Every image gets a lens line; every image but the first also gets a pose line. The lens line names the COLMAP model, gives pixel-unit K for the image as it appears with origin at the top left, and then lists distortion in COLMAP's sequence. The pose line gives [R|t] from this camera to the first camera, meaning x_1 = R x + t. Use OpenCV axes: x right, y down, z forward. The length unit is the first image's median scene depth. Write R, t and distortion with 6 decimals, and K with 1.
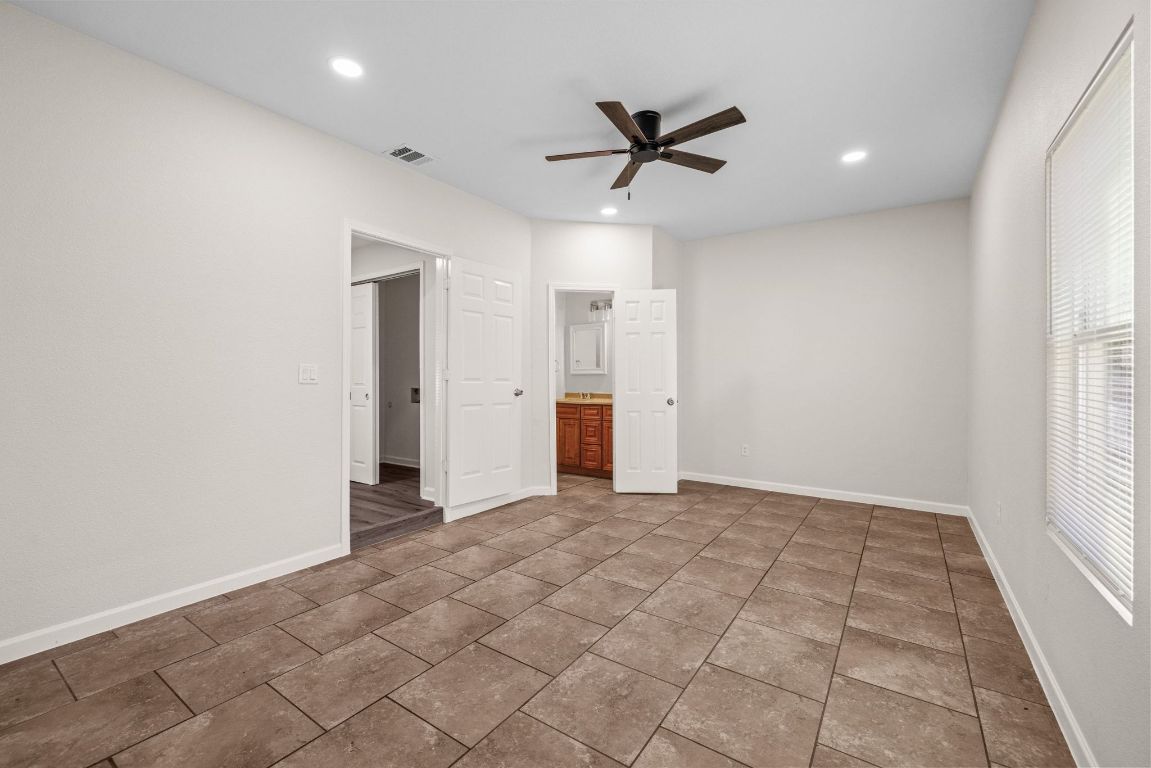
lens RADIAL K [[491.1, 0, 567.7], [0, 491.1, 382.2], [0, 0, 1]] dist [-0.000629, 0.000360]
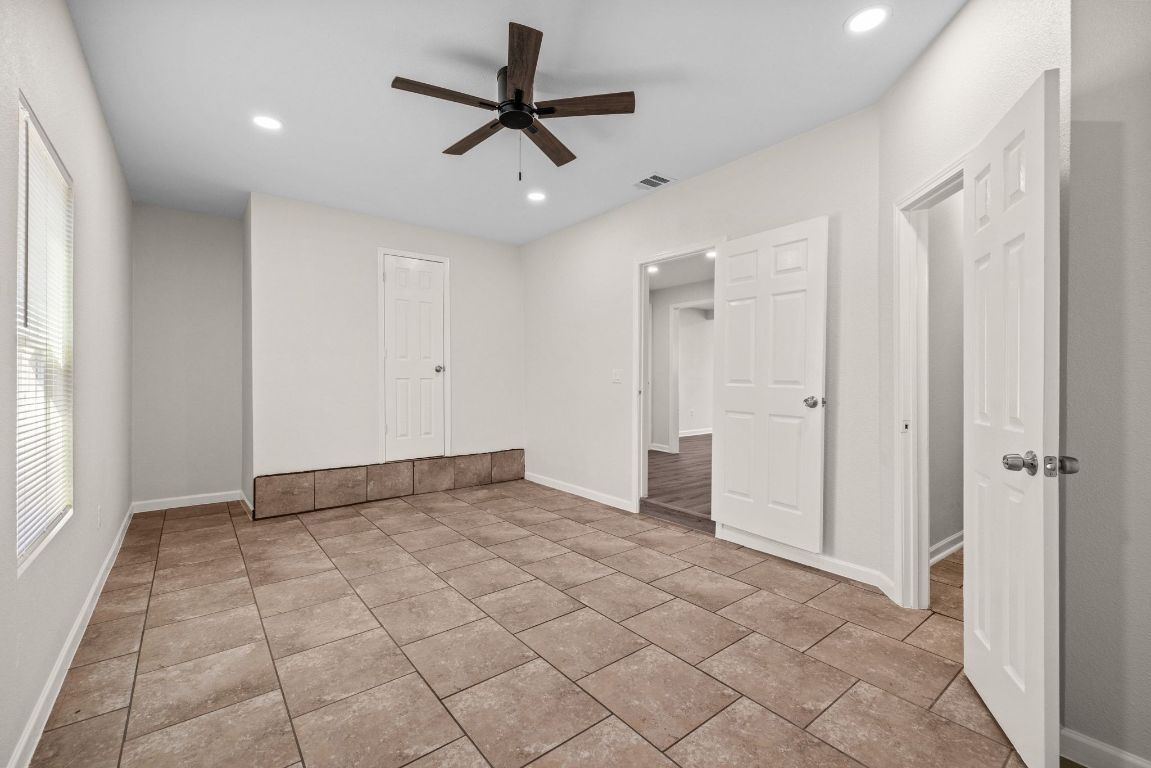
lens RADIAL K [[491.1, 0, 567.7], [0, 491.1, 382.2], [0, 0, 1]] dist [-0.000629, 0.000360]
pose [[-0.307969, 0.009302, -0.951351, 1.009142], [-0.011568, 0.999842, 0.013521, -0.018694], [0.951326, 0.015170, -0.307812, 1.442513]]
